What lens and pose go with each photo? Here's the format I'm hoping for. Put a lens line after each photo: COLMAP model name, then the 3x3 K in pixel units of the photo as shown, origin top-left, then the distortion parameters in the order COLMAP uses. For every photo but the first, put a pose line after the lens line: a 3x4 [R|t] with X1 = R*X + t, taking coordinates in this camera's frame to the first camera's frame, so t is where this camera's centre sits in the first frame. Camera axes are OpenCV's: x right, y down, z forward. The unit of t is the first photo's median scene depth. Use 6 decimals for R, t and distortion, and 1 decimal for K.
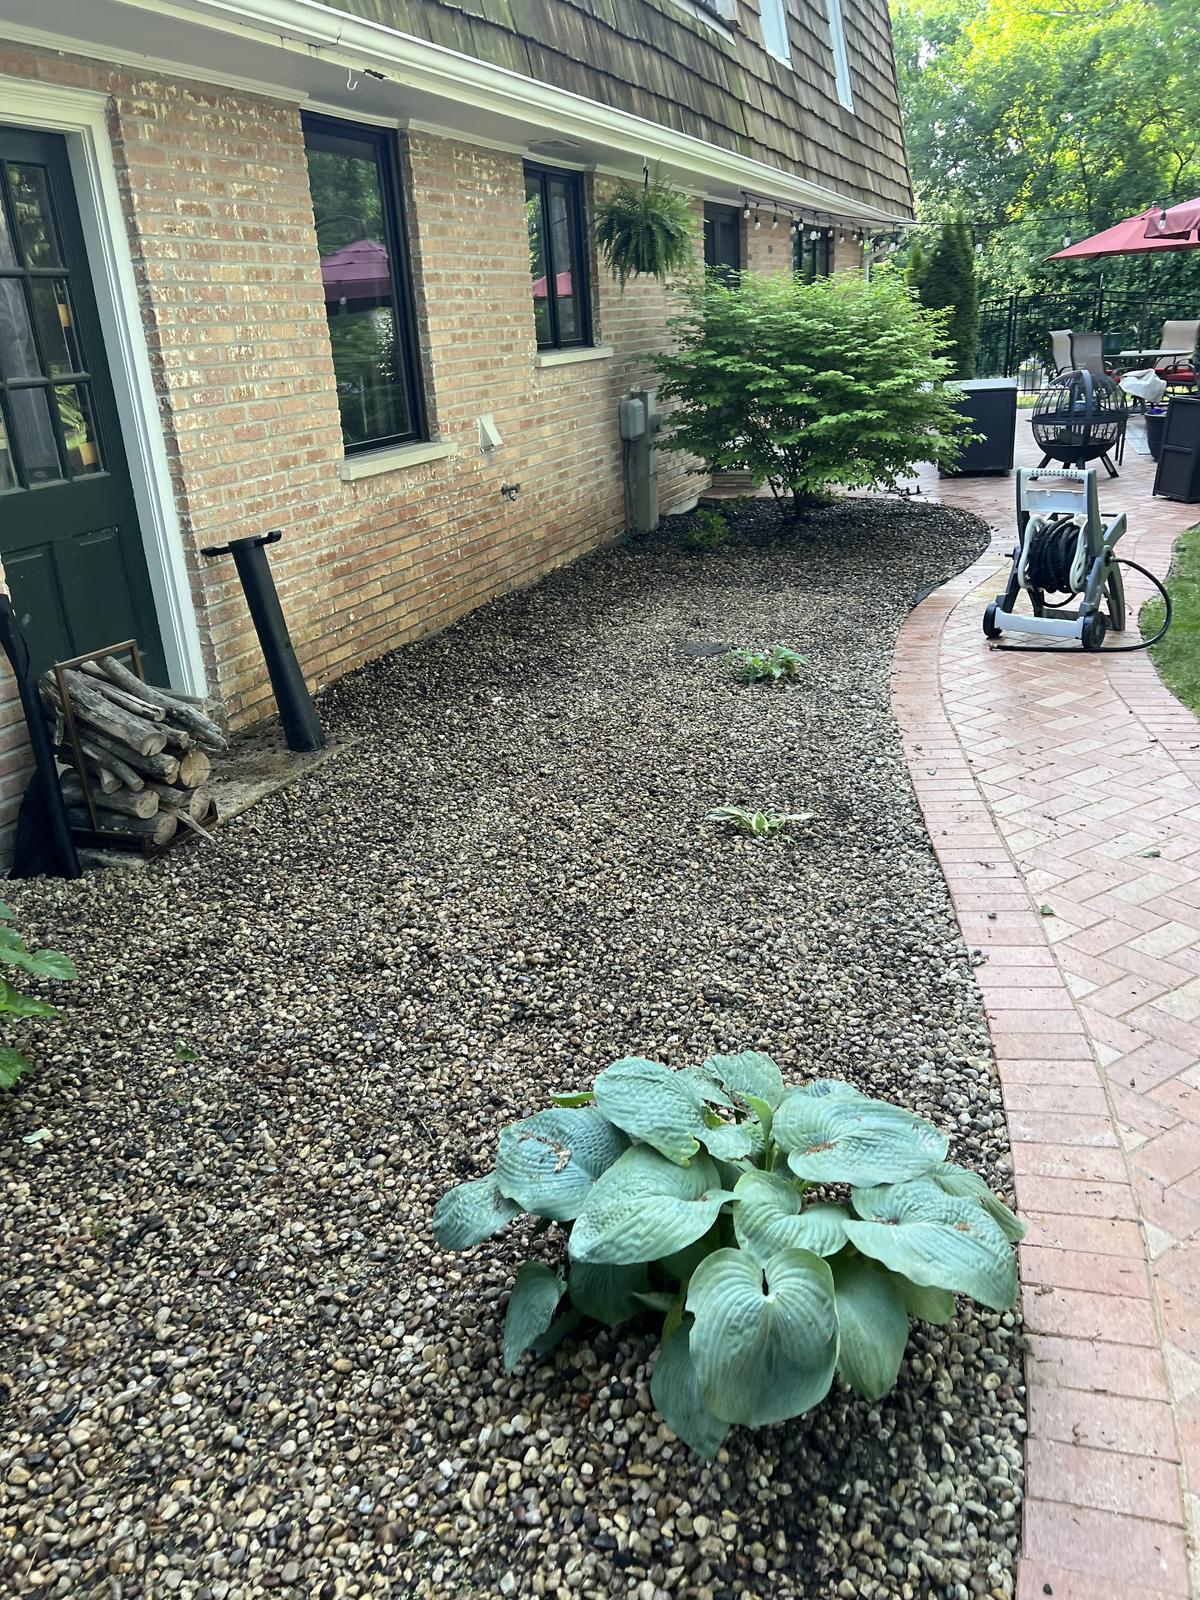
lens RADIAL K [[1190.4, 0, 600.0], [0, 1190.4, 800.0], [0, 0, 1]] dist [-0.006809, 0.004102]
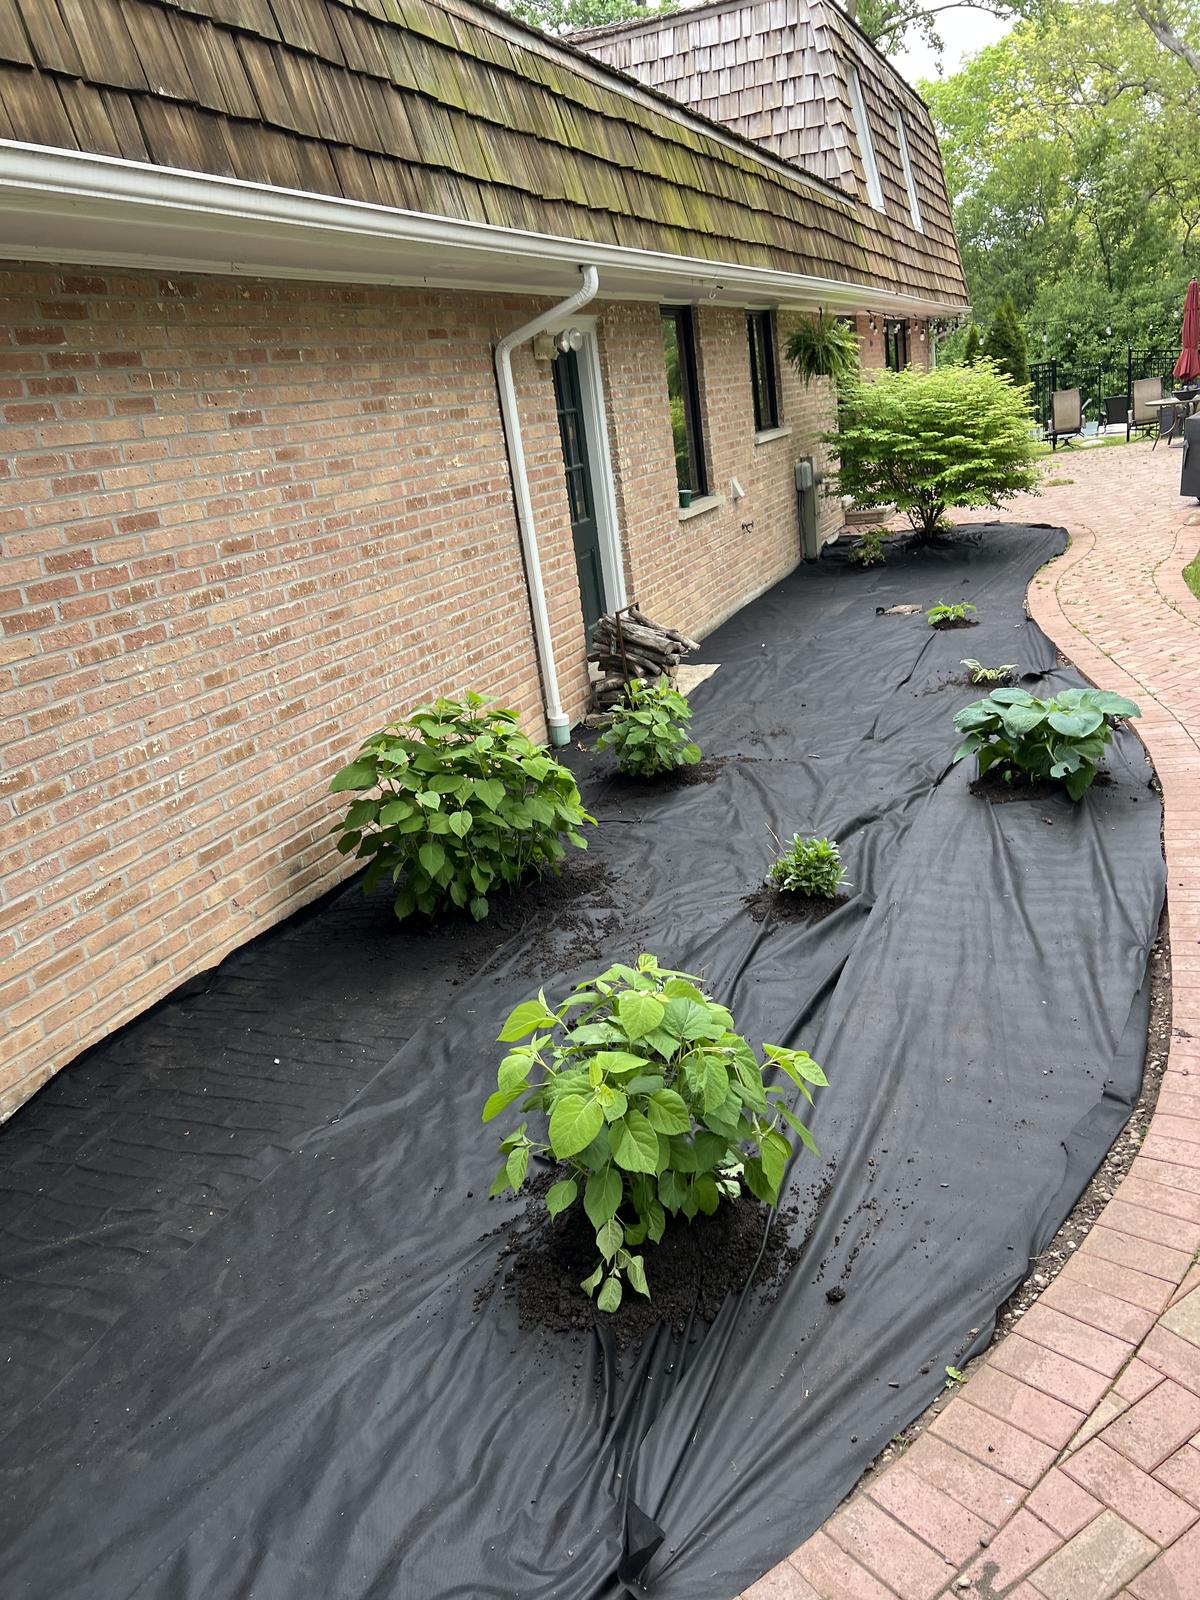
lens RADIAL K [[1190.4, 0, 600.0], [0, 1190.4, 800.0], [0, 0, 1]] dist [-0.006809, 0.004102]
pose [[0.998036, -0.052203, -0.034630, -0.208613], [0.050251, 0.997221, -0.055007, 0.143982], [0.037405, 0.053159, 0.997885, -0.443657]]
